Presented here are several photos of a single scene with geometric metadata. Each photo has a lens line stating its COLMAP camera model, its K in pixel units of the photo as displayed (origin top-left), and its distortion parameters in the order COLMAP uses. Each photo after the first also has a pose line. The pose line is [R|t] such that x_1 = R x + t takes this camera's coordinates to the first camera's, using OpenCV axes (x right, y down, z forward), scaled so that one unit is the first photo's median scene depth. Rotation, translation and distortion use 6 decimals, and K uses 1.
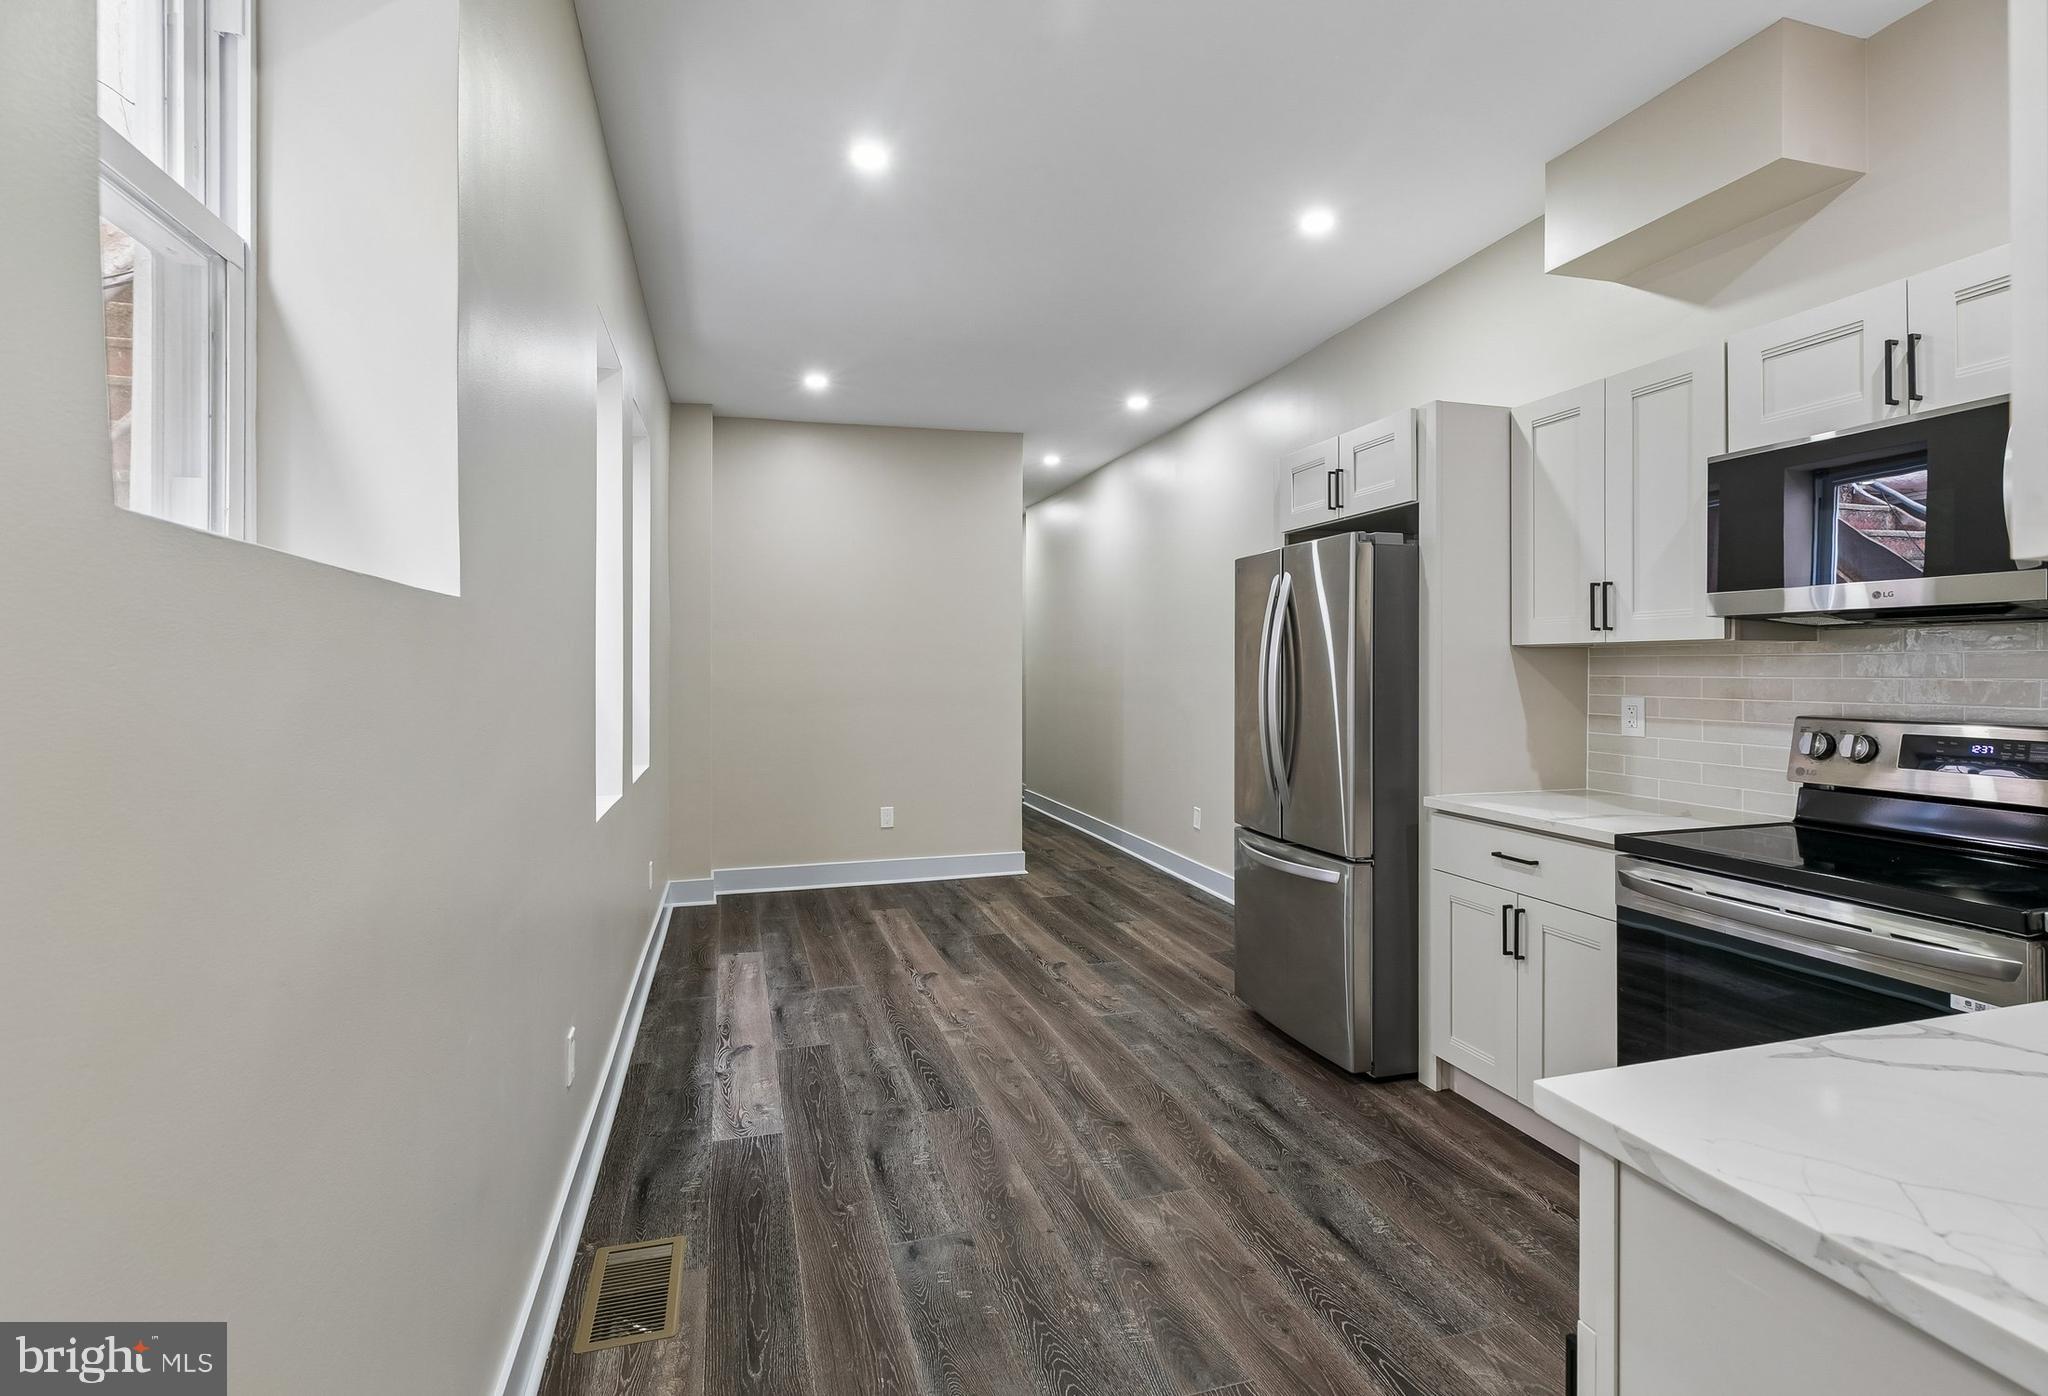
lens RADIAL K [[948.5, 0, 1019.5], [0, 948.5, 666.8], [0, 0, 1]] dist [0.003963, -0.001663]
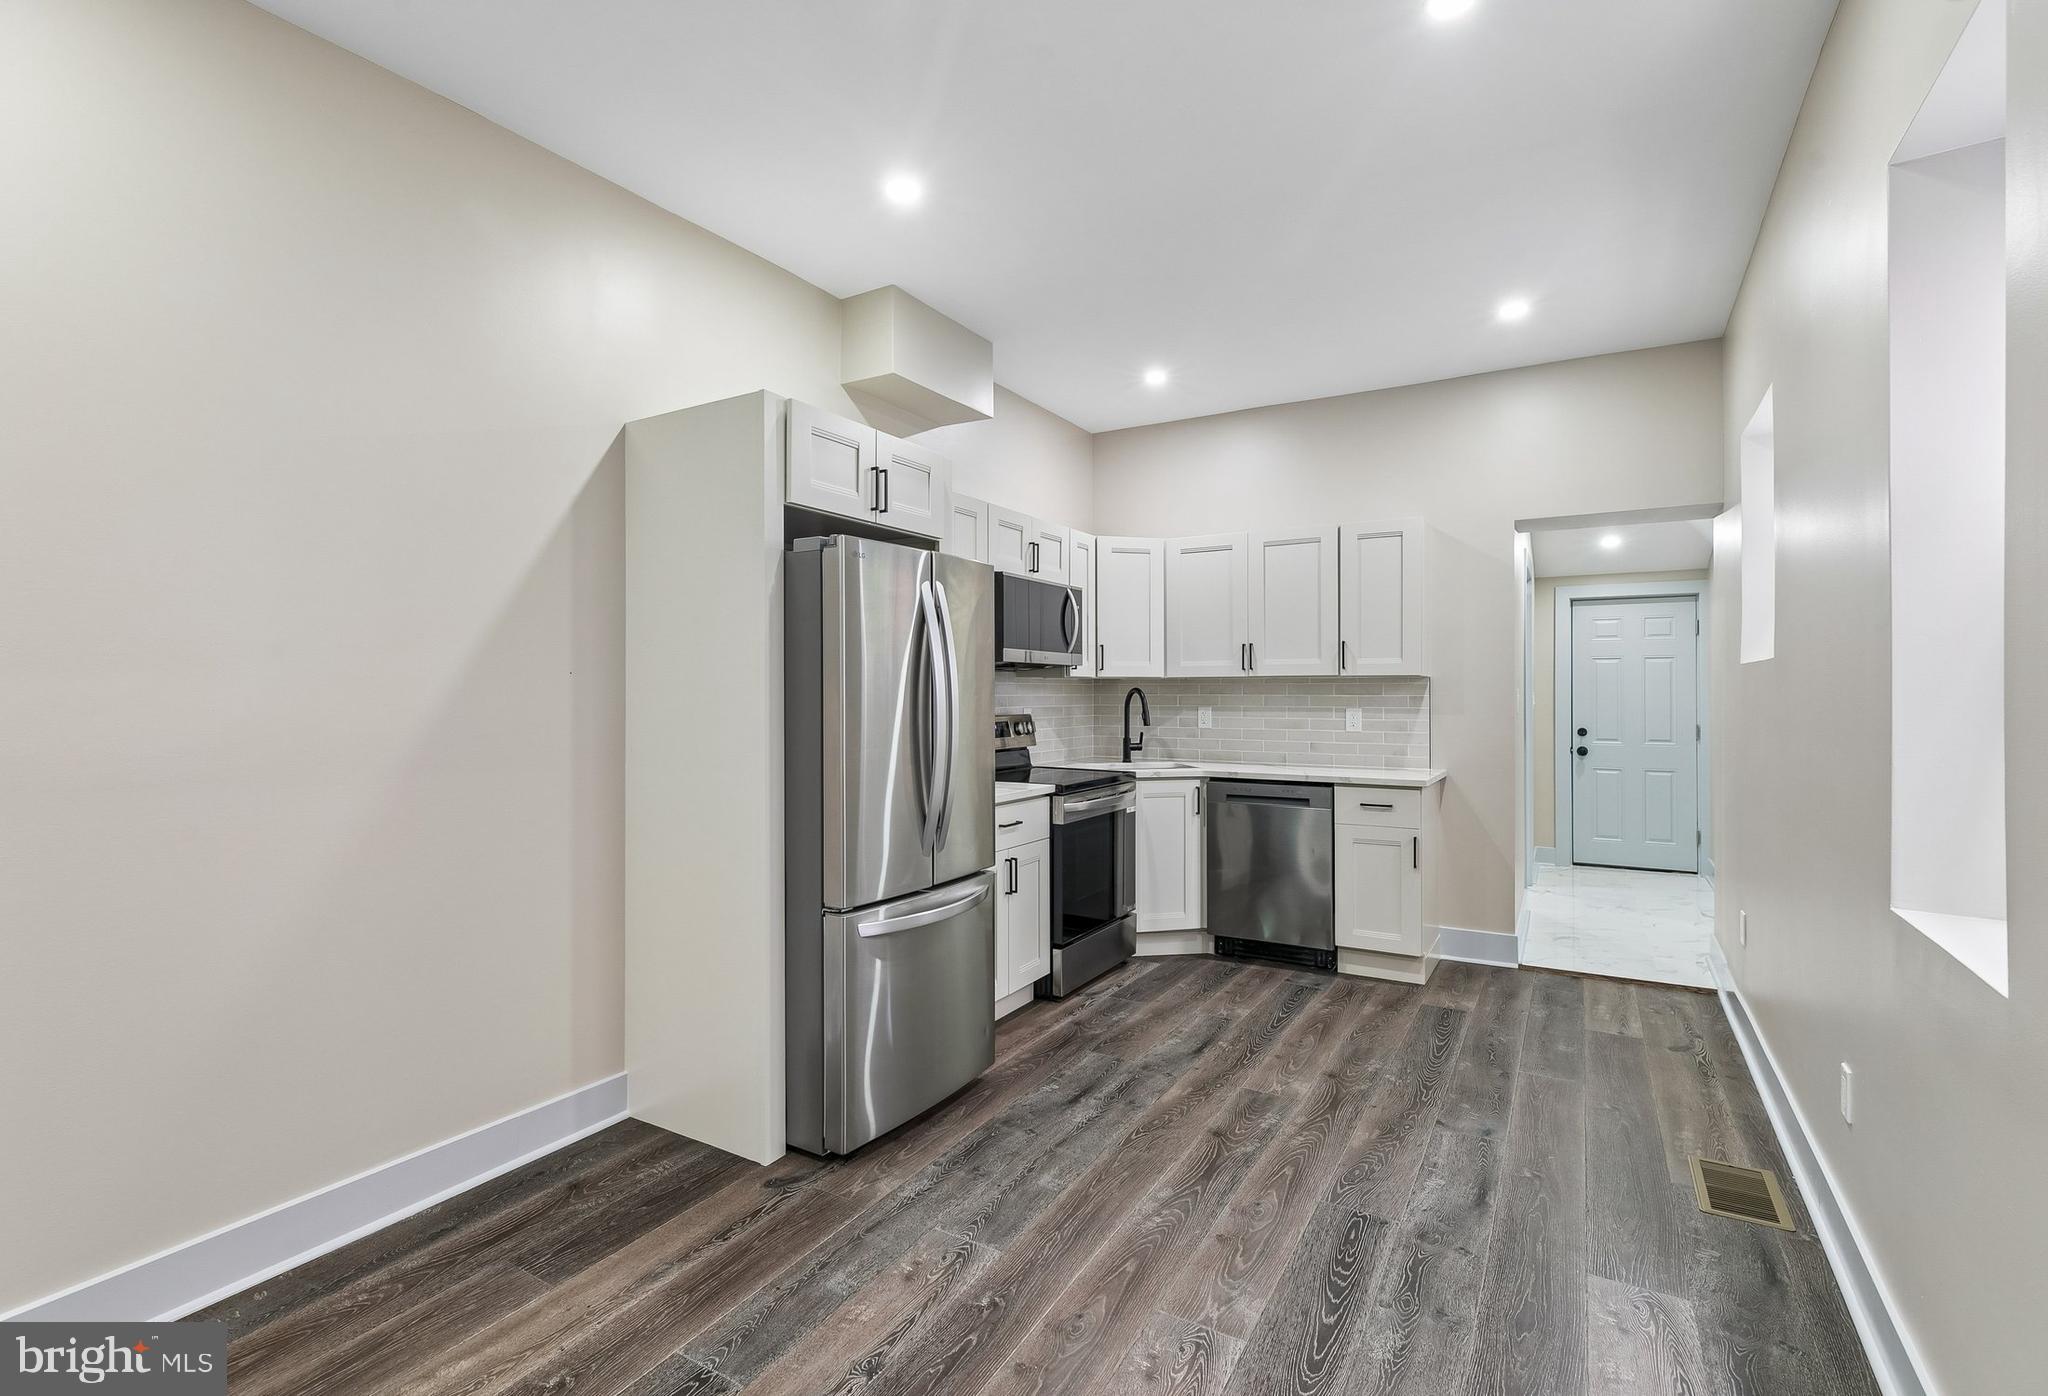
lens RADIAL K [[948.5, 0, 1012.6], [0, 948.5, 683.3], [0, 0, 1]] dist [0.003963, -0.001663]
pose [[-0.669894, 0.007451, 0.742420, -0.475583], [0.000151, 0.999951, -0.009899, 0.004841], [-0.742457, -0.006520, -0.669862, 1.728159]]
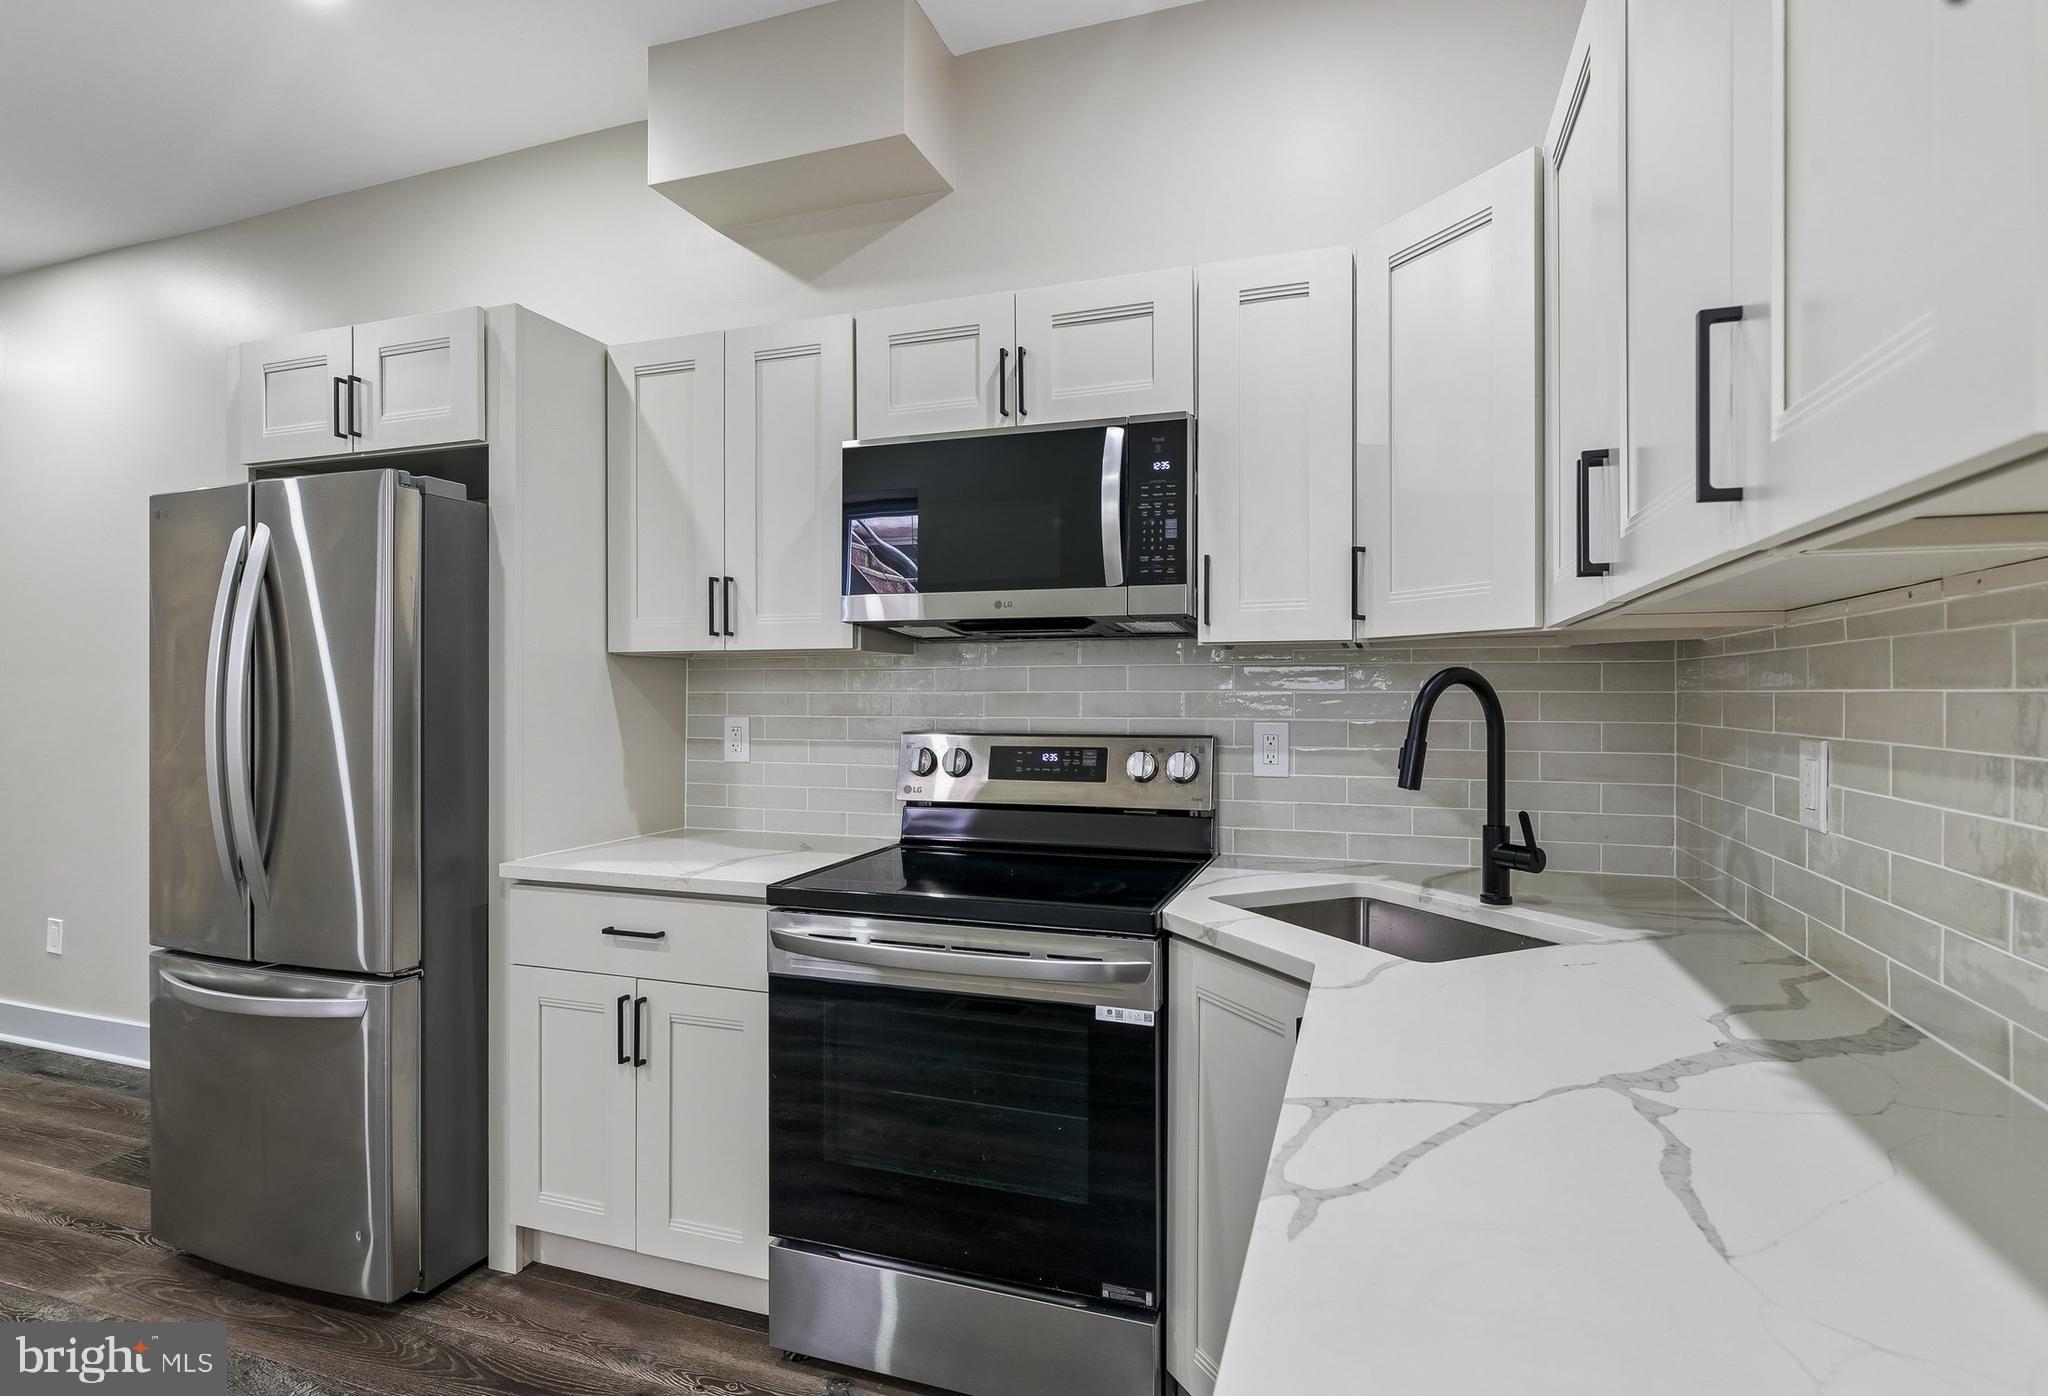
lens RADIAL K [[1036.4, 0, 1012.1], [0, 1036.4, 696.8], [0, 0, 1]] dist [-0.003077, 0.000114]
pose [[0.589872, -0.002649, 0.807492, 0.031999], [-0.000374, 0.999994, 0.003553, 0.010452], [-0.807496, -0.002398, 0.589868, 0.241981]]
